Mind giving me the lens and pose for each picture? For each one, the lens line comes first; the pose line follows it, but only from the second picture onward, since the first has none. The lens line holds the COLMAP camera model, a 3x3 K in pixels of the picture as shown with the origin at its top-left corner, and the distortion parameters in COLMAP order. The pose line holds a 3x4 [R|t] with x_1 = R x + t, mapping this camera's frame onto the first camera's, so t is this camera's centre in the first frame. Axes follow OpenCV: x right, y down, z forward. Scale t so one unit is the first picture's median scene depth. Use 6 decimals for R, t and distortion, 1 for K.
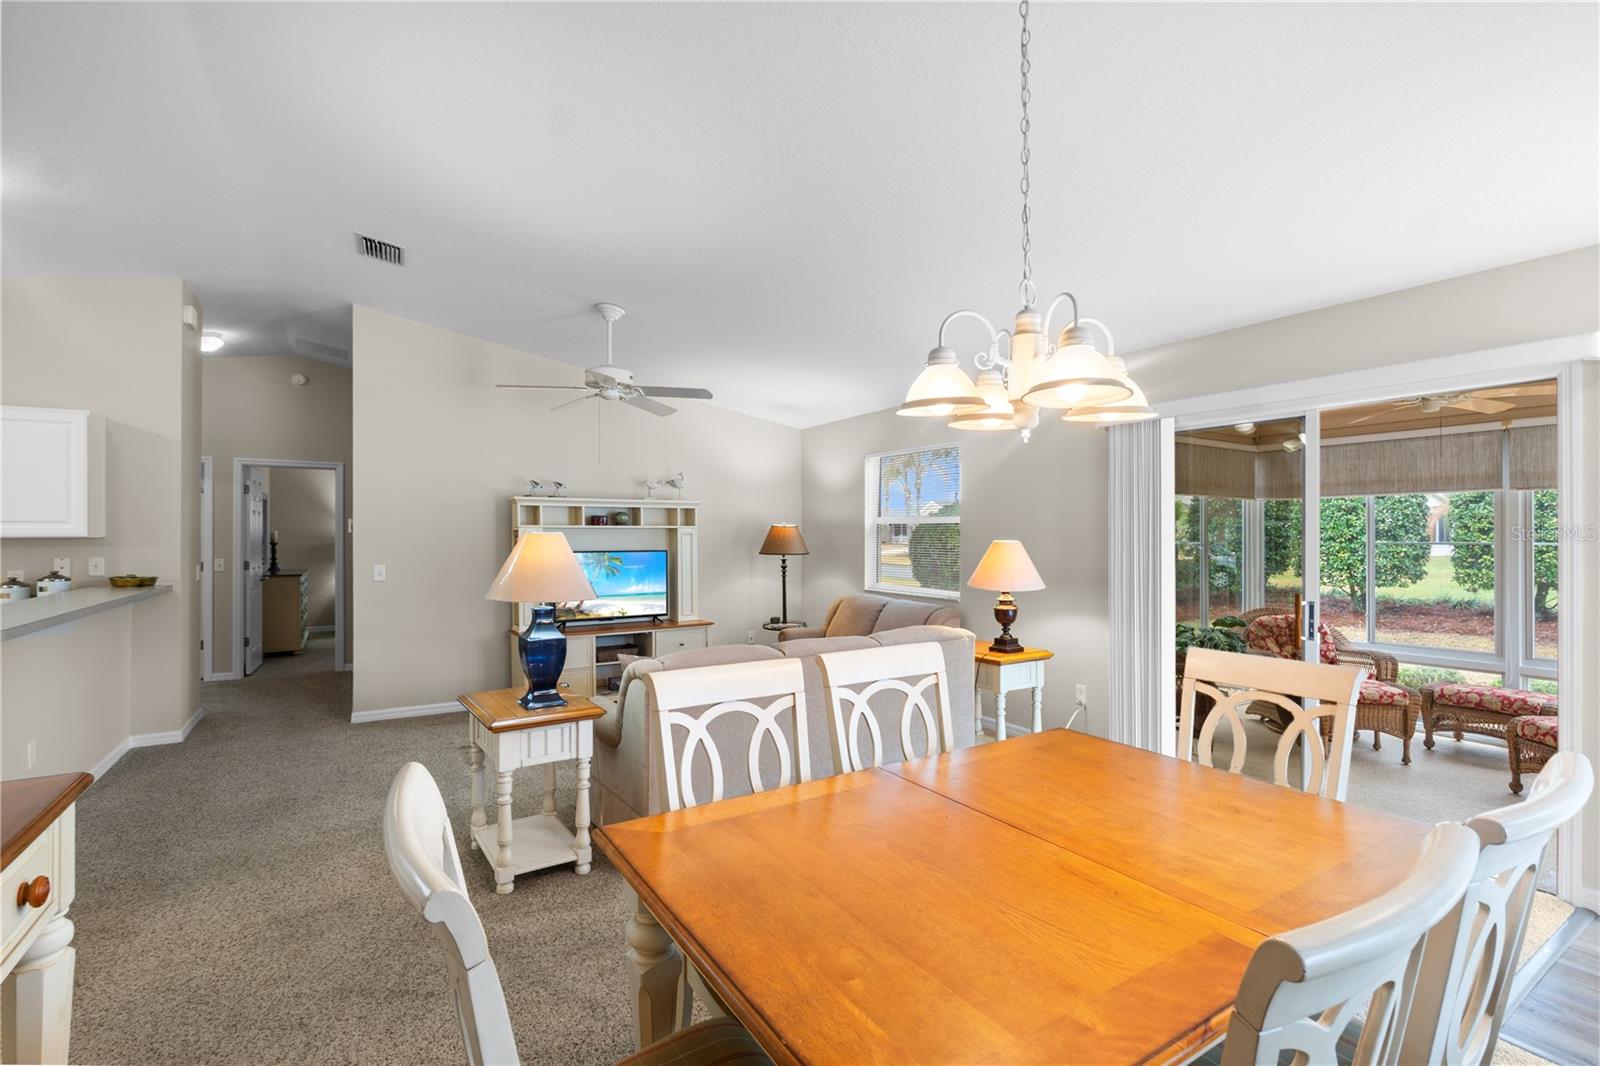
lens RADIAL K [[736.6, 0, 798.1], [0, 736.6, 534.8], [0, 0, 1]] dist [-0.011979, 0.002851]
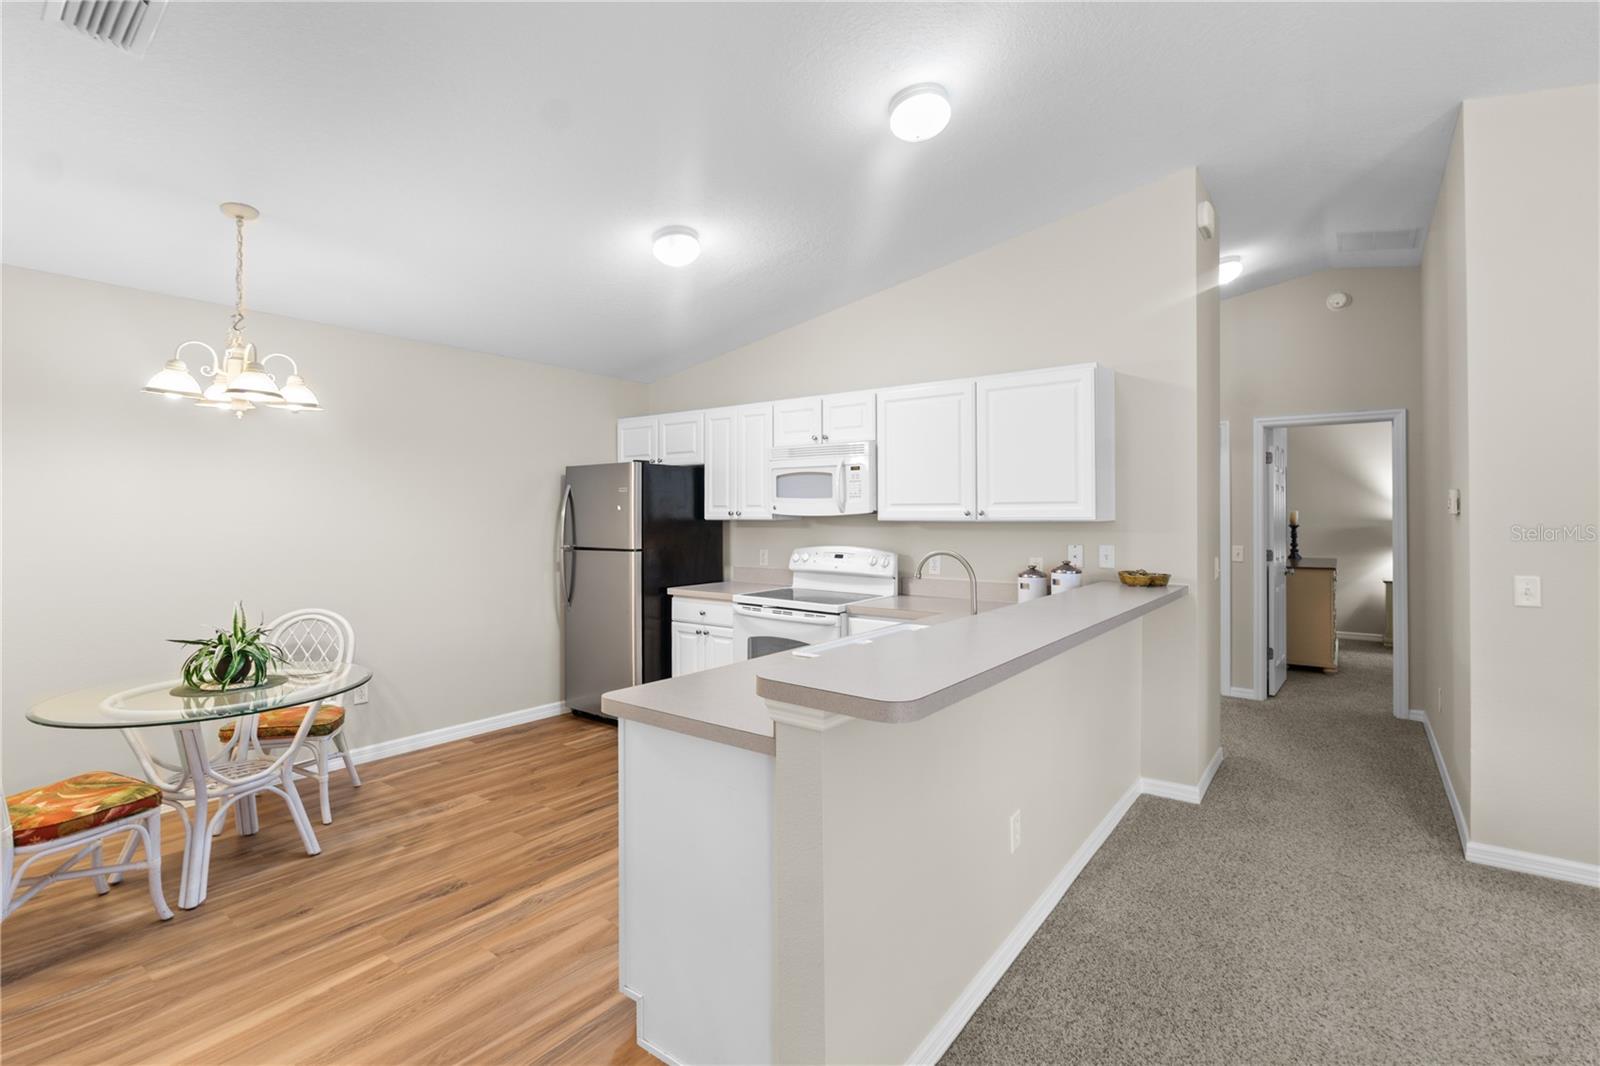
lens RADIAL K [[736.6, 0, 802.9], [0, 736.6, 510.9], [0, 0, 1]] dist [-0.011979, 0.002851]
pose [[0.371203, -0.004547, -0.928541, -0.243964], [0.001882, 0.999990, -0.004144, -0.003725], [0.928550, -0.000209, 0.371208, 0.285245]]
